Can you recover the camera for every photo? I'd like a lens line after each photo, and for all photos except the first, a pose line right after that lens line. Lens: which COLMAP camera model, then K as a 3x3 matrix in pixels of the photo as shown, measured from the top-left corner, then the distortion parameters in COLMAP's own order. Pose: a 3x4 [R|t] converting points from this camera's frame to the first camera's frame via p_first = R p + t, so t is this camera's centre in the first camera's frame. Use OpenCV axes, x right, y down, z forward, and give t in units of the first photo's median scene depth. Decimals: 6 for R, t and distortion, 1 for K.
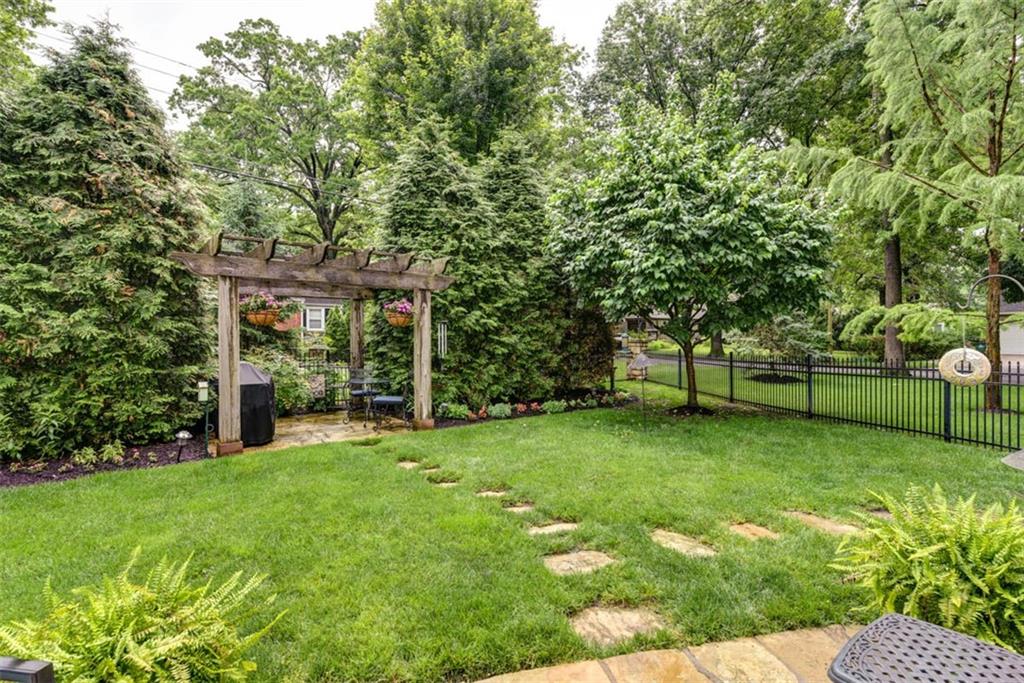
lens RADIAL K [[496.3, 0, 520.2], [0, 496.3, 337.1], [0, 0, 1]] dist [0.002331, -0.000037]
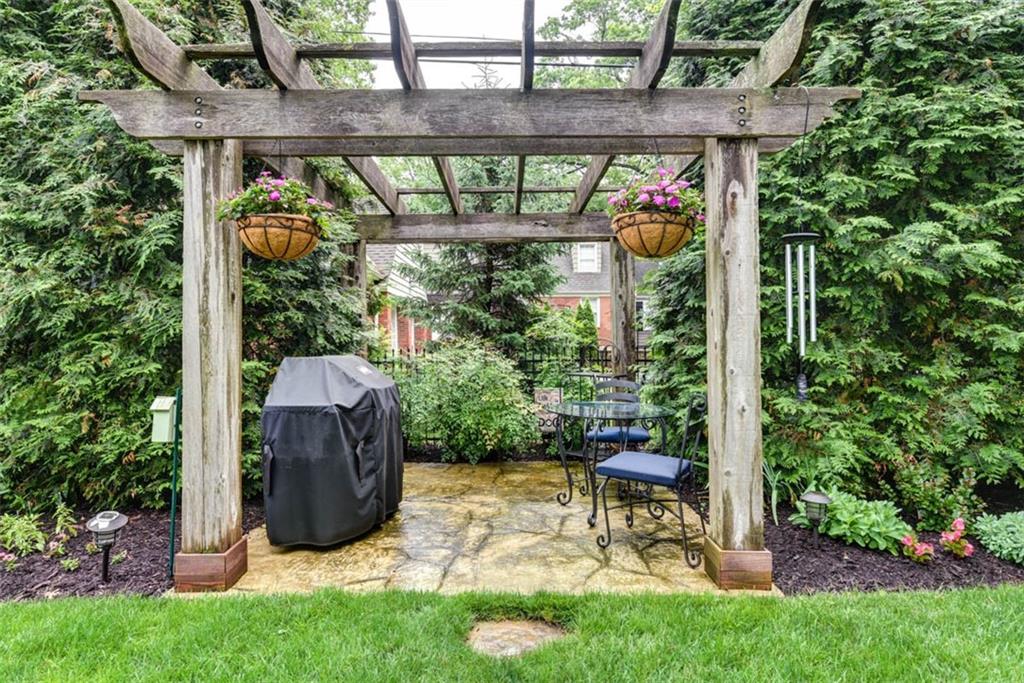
lens RADIAL K [[563.8, 0, 512.0], [0, 563.8, 341.5], [0, 0, 1]] dist [-0.000061, -0.000551]
pose [[0.778120, -0.006107, -0.628087, -0.065746], [0.004181, 0.999981, -0.004543, 0.029597], [0.628102, 0.000909, 0.778130, 0.524013]]
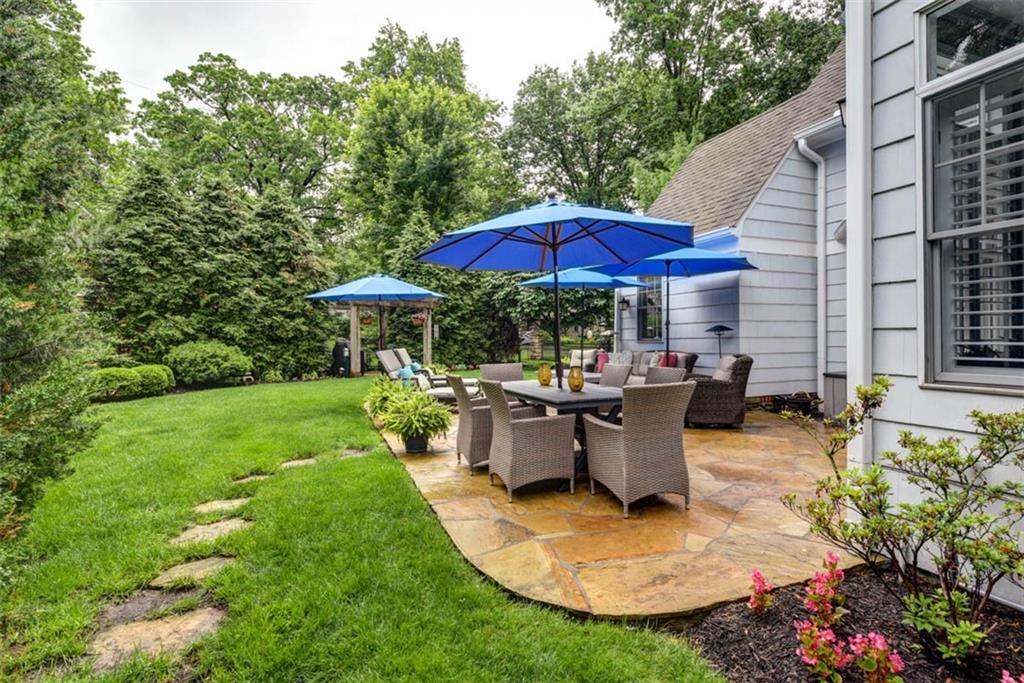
lens RADIAL K [[496.3, 0, 513.9], [0, 496.3, 334.7], [0, 0, 1]] dist [0.000682, 0.000130]
pose [[0.989229, -0.001615, 0.146370, -0.118757], [0.002132, 0.999992, -0.003374, 0.022273], [-0.146363, 0.003649, 0.989224, -0.978465]]
